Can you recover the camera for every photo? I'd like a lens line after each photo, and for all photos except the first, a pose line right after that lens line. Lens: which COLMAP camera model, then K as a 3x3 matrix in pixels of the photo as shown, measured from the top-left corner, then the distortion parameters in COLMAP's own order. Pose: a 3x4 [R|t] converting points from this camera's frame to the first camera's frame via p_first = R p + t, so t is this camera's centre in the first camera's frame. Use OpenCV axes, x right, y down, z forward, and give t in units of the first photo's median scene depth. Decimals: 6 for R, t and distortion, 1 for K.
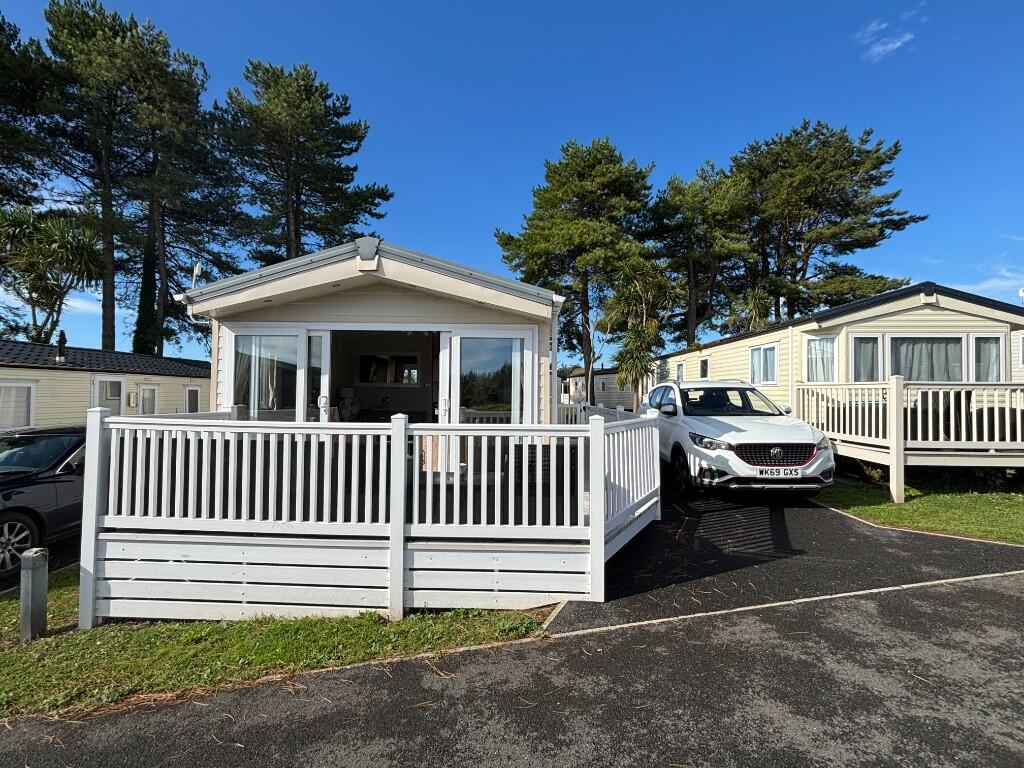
lens RADIAL K [[489.6, 0, 512.0], [0, 489.6, 384.0], [0, 0, 1]] dist [-0.000379, -0.002009]
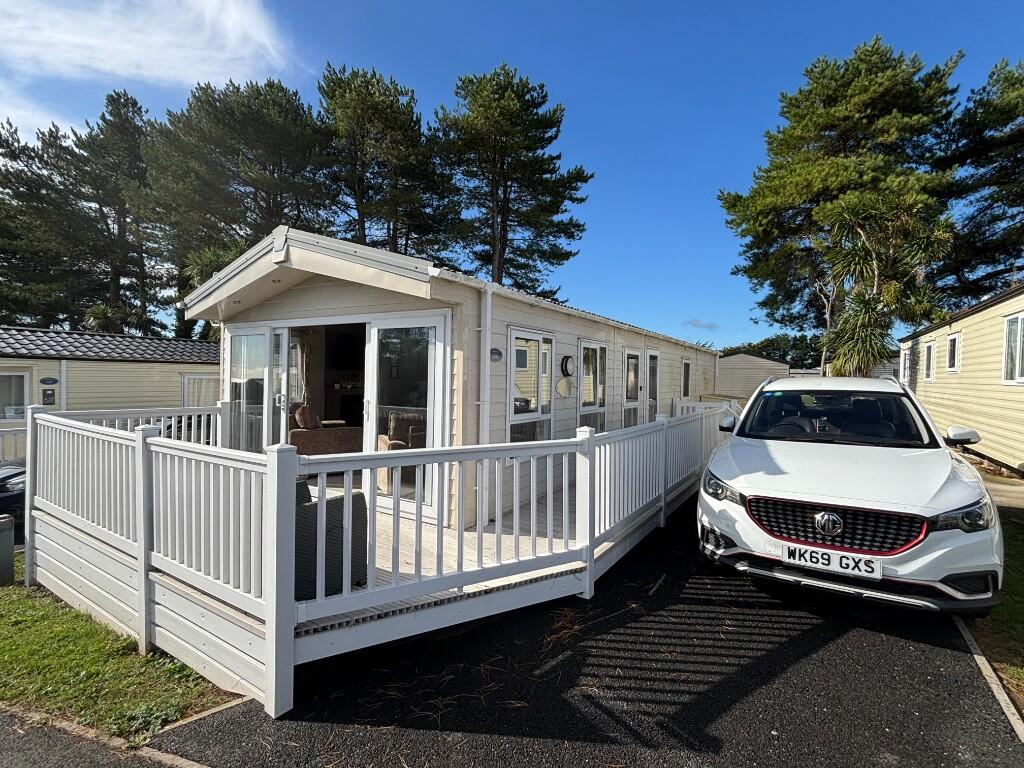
lens RADIAL K [[489.6, 0, 512.0], [0, 489.6, 384.0], [0, 0, 1]] dist [-0.000379, -0.002009]
pose [[0.862031, 0.013719, -0.506671, 0.120983], [0.001468, 0.999562, 0.029563, -0.005767], [0.506854, -0.026228, 0.861633, 0.089082]]
